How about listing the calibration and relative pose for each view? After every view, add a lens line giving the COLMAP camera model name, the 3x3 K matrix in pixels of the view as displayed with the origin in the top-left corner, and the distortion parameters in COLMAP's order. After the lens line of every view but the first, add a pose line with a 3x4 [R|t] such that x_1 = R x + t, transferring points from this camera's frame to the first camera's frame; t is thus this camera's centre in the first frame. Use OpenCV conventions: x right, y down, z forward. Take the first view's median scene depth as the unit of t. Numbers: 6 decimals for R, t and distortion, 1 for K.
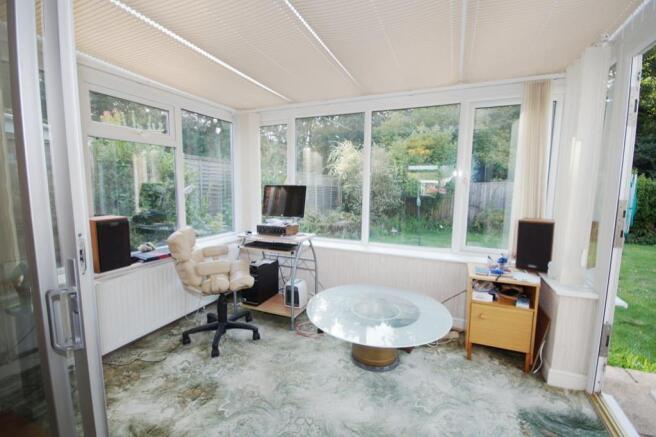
lens RADIAL K [[284.9, 0, 328.0], [0, 284.9, 218.5], [0, 0, 1]] dist [-0.034261, 0.000157]
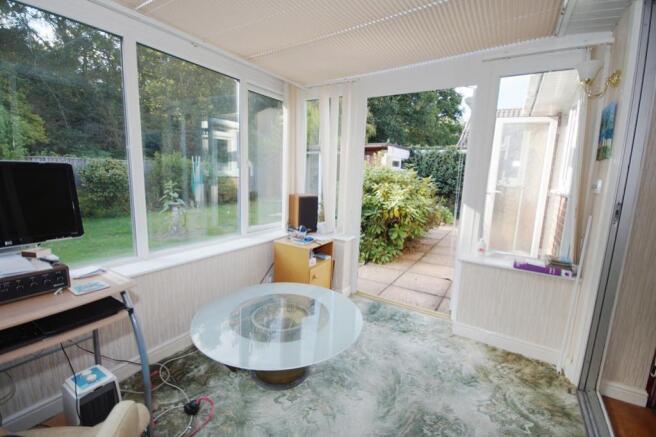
lens RADIAL K [[293.9, 0, 328.1], [0, 293.9, 214.5], [0, 0, 1]] dist [-0.000538, -0.000094]
pose [[0.128534, -0.147987, 0.980601, -0.750897], [0.082724, 0.986957, 0.138103, -0.103230], [-0.988249, 0.063368, 0.139100, 0.855848]]
